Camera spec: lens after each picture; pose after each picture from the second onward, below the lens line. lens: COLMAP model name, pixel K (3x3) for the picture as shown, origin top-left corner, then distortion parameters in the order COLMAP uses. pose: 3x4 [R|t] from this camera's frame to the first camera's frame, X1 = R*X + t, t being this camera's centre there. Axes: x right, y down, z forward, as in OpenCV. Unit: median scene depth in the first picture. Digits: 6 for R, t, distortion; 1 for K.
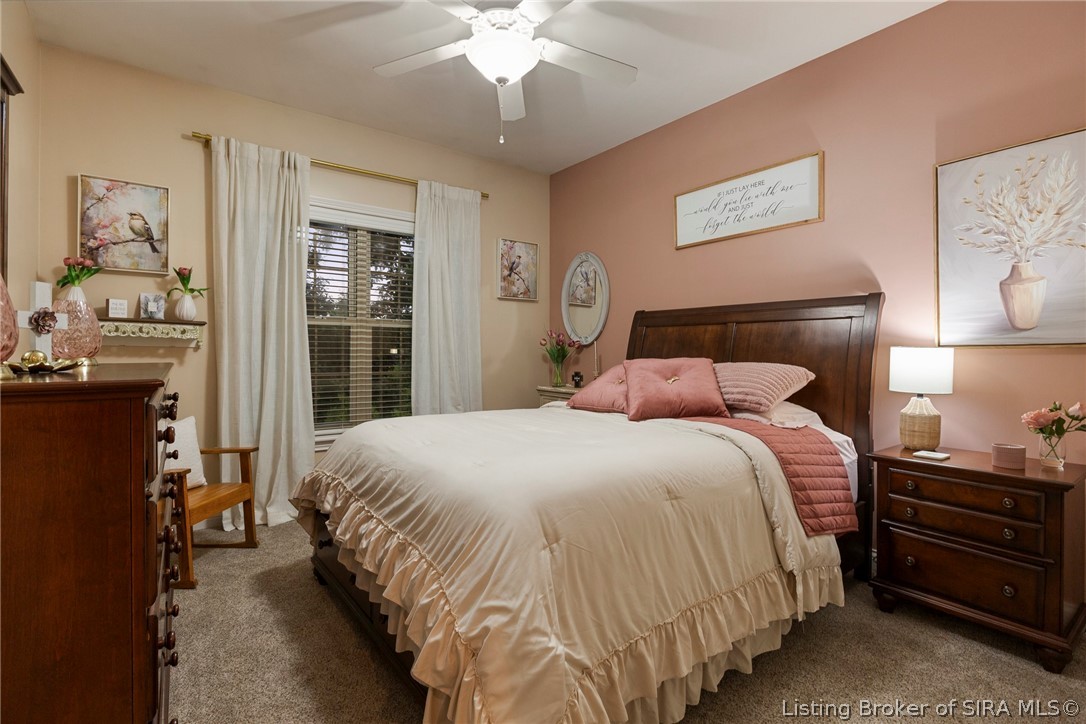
lens RADIAL K [[525.8, 0, 539.9], [0, 525.8, 351.8], [0, 0, 1]] dist [-0.004151, 0.001039]
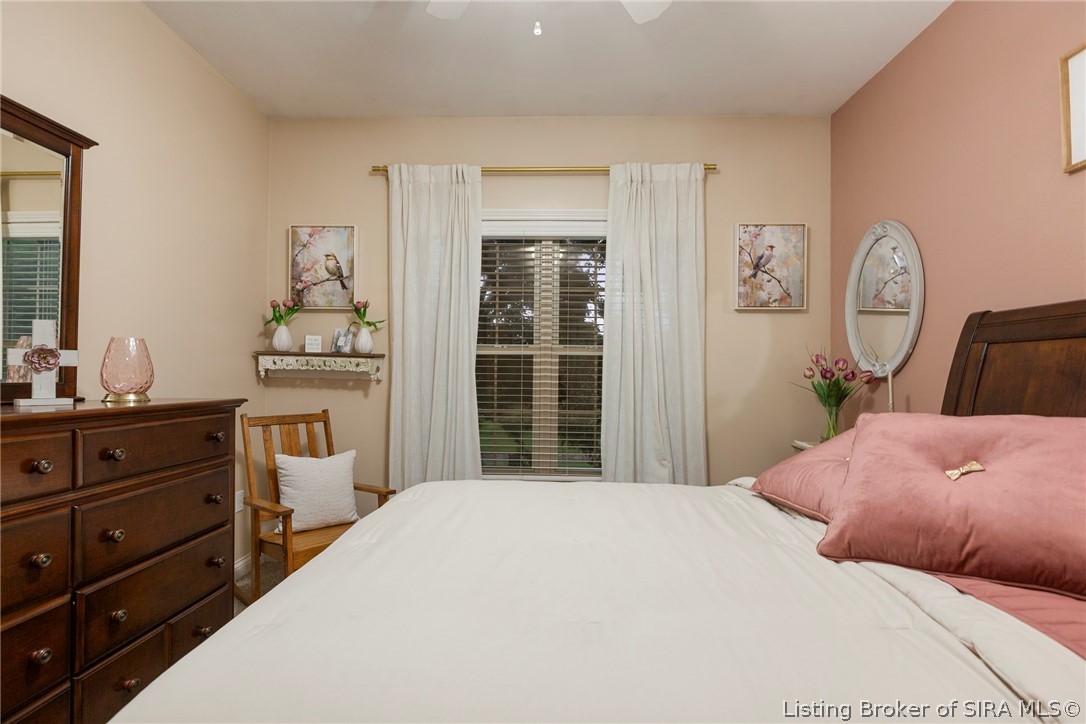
lens RADIAL K [[525.8, 0, 541.2], [0, 525.8, 372.9], [0, 0, 1]] dist [-0.004151, 0.001039]
pose [[0.780728, -0.001806, -0.624868, 0.215389], [-0.006334, 0.999922, -0.010804, -0.013237], [0.624839, 0.012392, 0.780655, 0.410305]]
